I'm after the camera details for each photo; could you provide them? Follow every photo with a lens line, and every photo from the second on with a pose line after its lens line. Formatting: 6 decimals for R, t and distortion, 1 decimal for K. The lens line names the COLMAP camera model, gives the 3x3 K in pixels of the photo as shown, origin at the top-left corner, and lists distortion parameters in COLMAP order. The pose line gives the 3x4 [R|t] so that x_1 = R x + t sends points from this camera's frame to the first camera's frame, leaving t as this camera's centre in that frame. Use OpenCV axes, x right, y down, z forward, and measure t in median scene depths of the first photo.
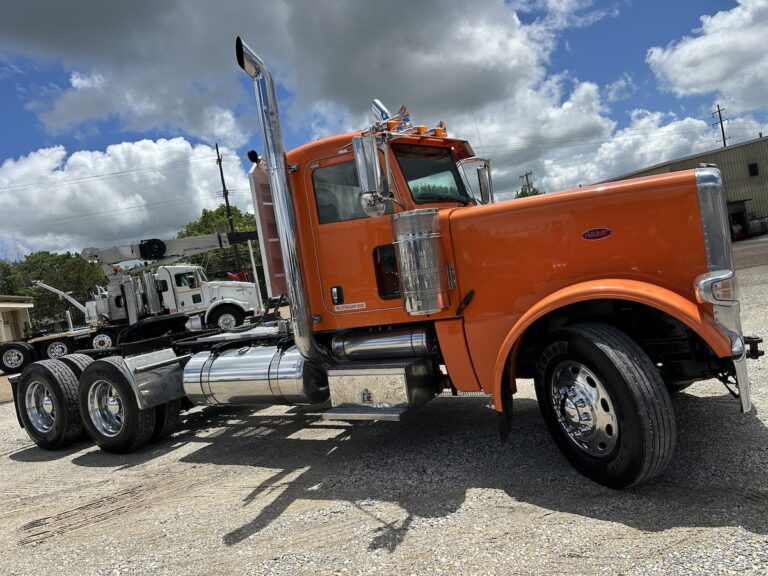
lens RADIAL K [[541.8, 0, 384.6], [0, 541.8, 269.4], [0, 0, 1]] dist [0.030674, -0.043175]
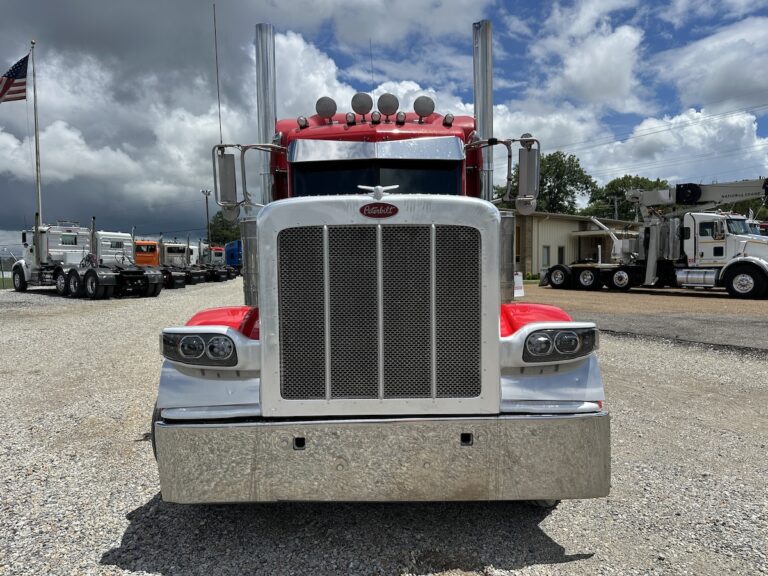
lens RADIAL K [[541.8, 0, 385.3], [0, 541.8, 289.5], [0, 0, 1]] dist [0.030674, -0.043175]
pose [[0.377623, 0.212045, -0.901353, 0.283900], [-0.054181, 0.976819, 0.207099, -0.043286], [0.924373, -0.029369, 0.380358, 0.134809]]
